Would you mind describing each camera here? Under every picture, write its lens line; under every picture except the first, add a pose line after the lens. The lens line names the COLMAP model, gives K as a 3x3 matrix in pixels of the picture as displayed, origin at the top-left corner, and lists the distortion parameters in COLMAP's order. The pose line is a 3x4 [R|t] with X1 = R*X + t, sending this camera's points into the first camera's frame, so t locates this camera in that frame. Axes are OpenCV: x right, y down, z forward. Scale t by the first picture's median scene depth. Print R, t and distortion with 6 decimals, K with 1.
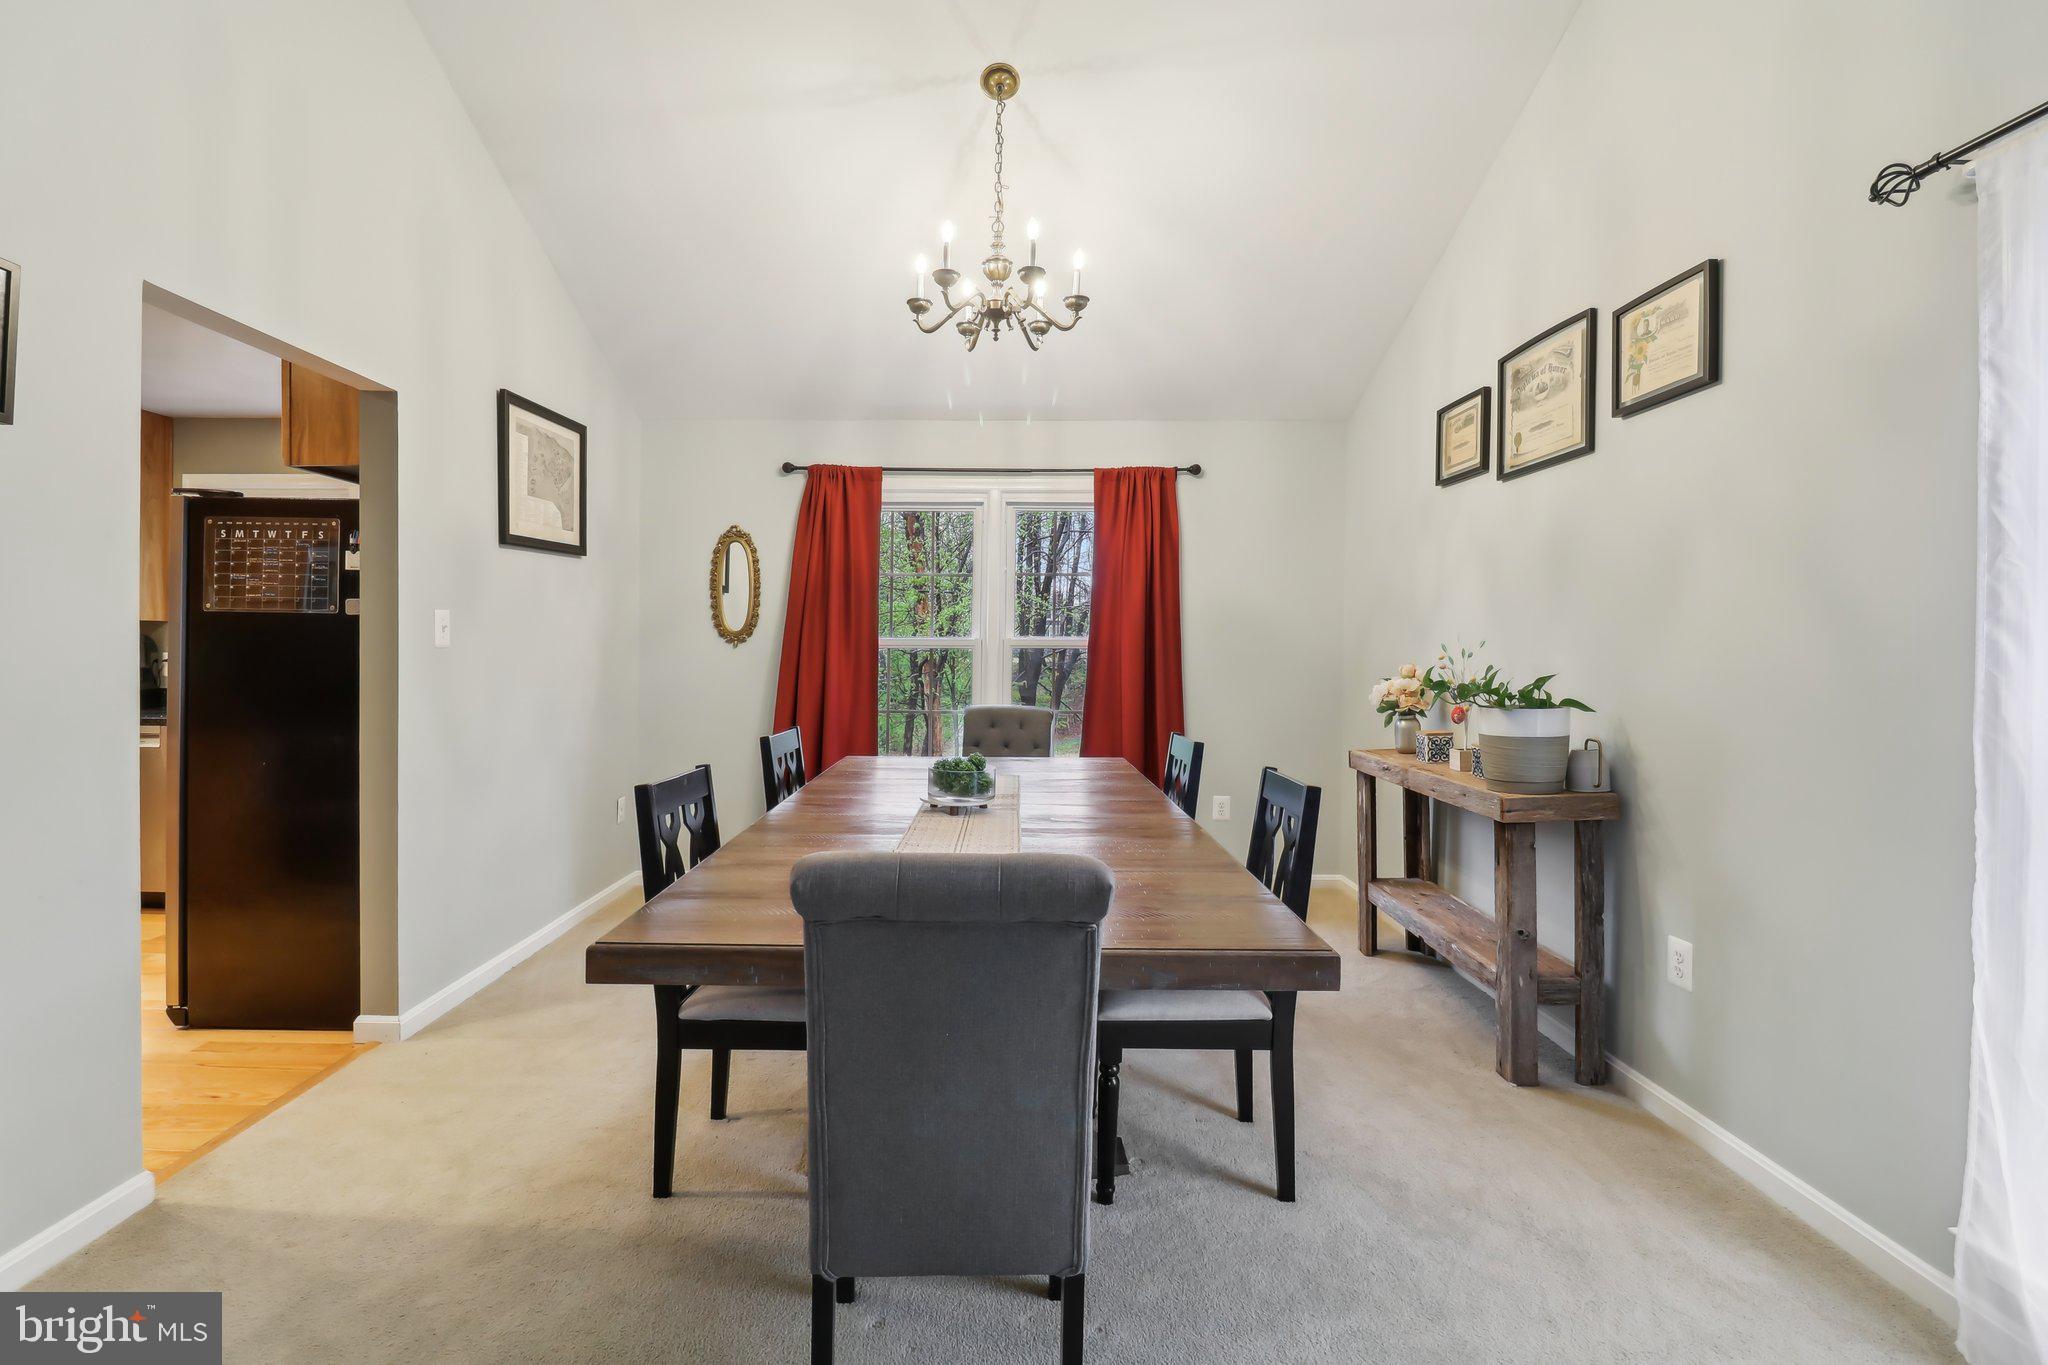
lens RADIAL K [[958.3, 0, 1017.7], [0, 958.3, 651.8], [0, 0, 1]] dist [0.001053, -0.009844]
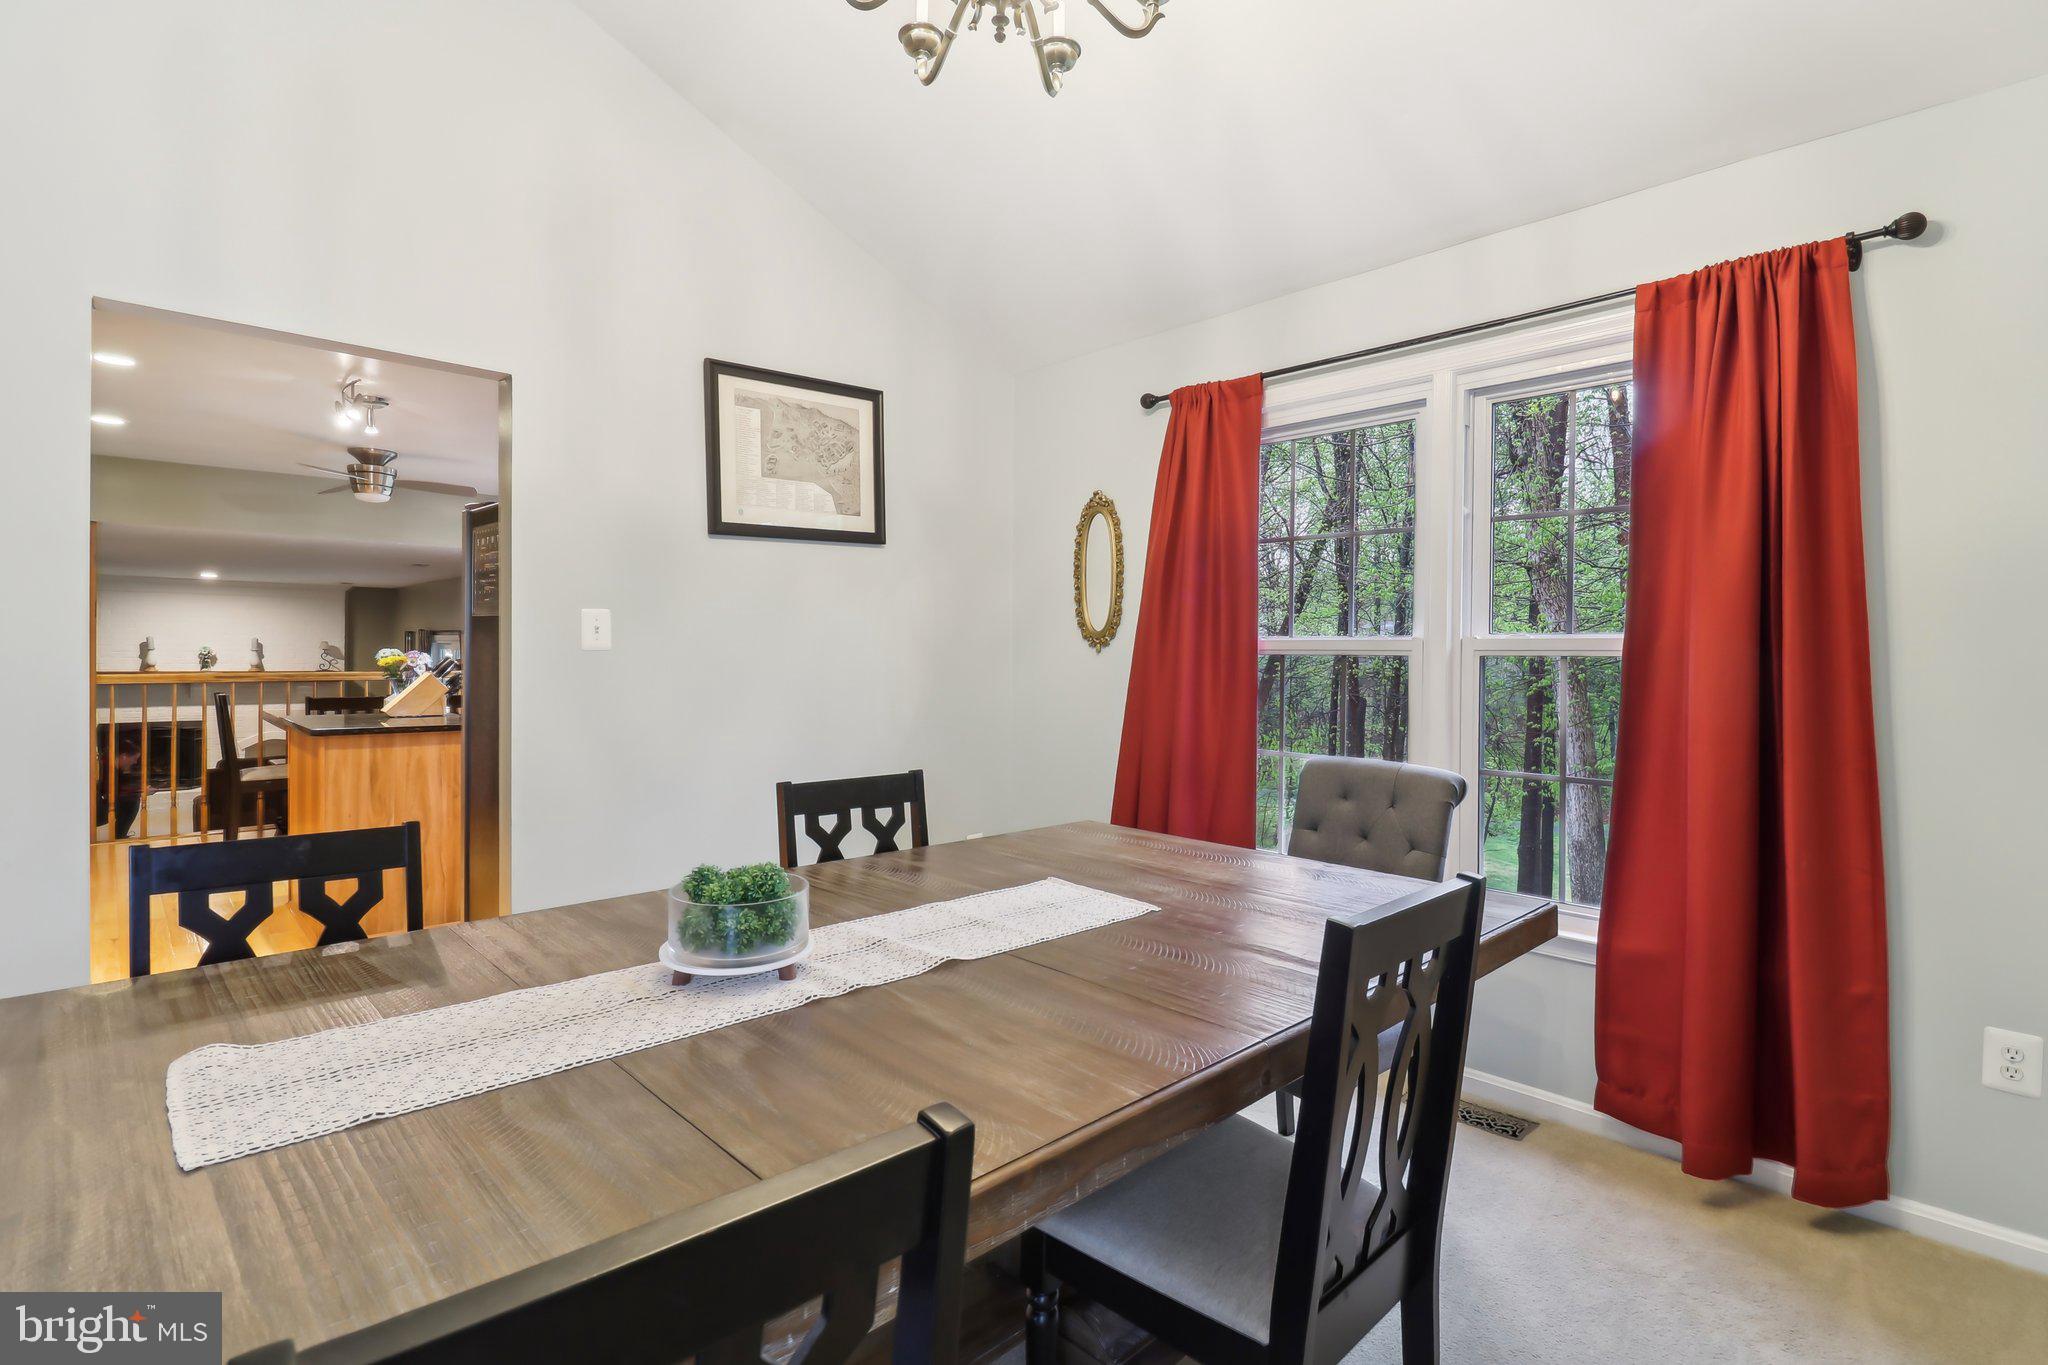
lens RADIAL K [[976.3, 0, 1018.1], [0, 976.3, 658.4], [0, 0, 1]] dist [-0.020194, -0.000570]
pose [[0.677229, 0.004414, -0.735759, 0.230351], [-0.006915, 0.999976, -0.000366, 0.000470], [0.735739, 0.005335, 0.677244, 0.438722]]
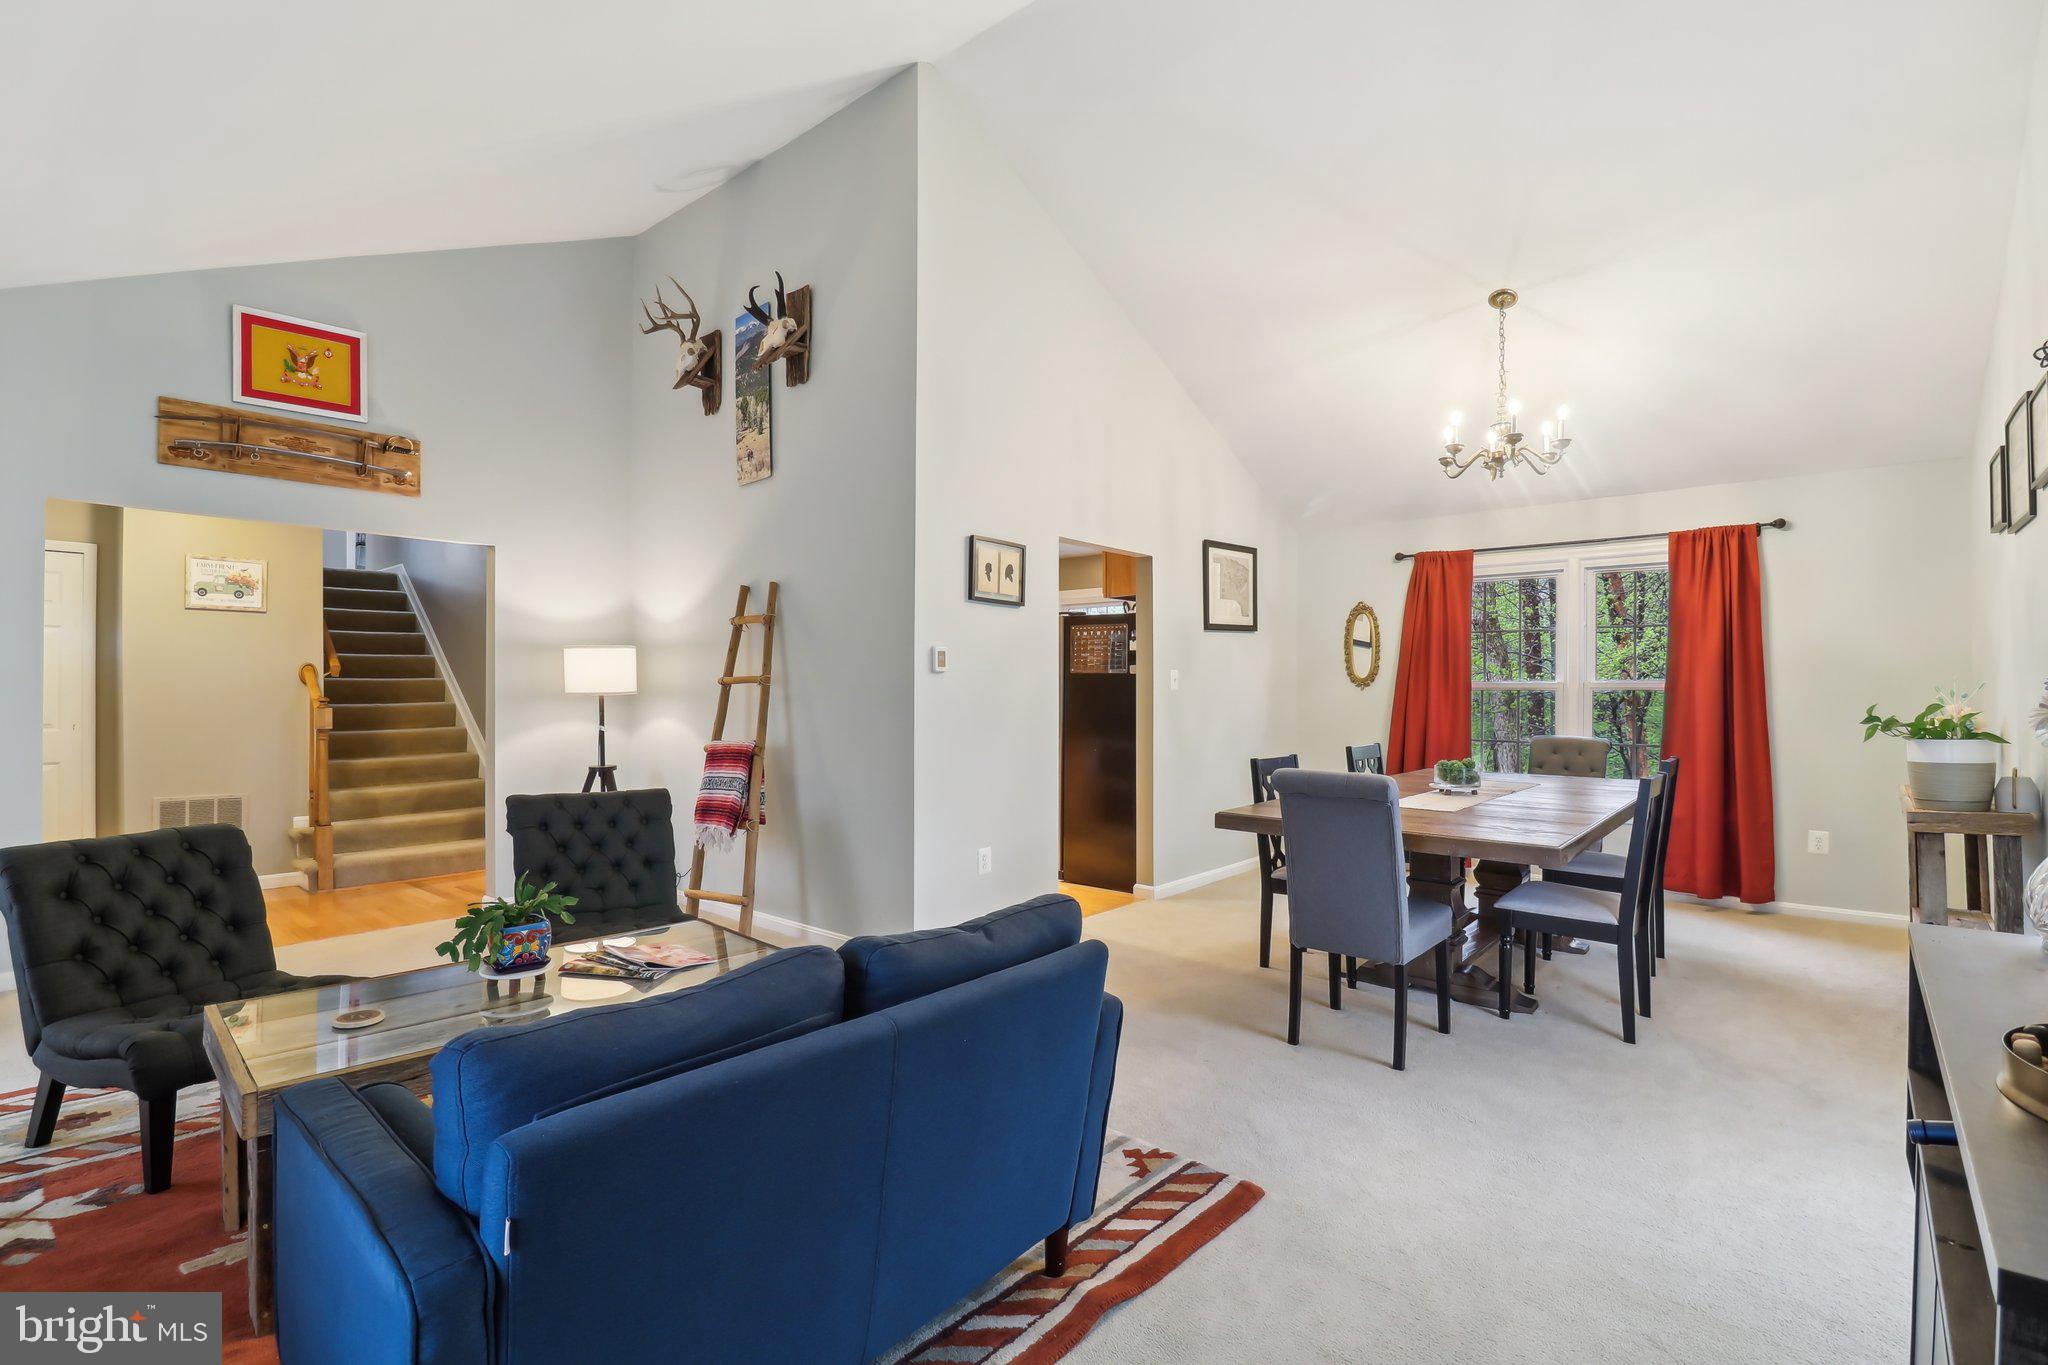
lens RADIAL K [[969.3, 0, 1015.8], [0, 969.3, 693.2], [0, 0, 1]] dist [-0.014908, -0.000936]
pose [[0.749787, -0.000477, -0.661679, 0.256373], [0.000437, 1.000000, -0.000225, 0.000410], [0.661679, -0.000120, 0.749787, -0.379453]]
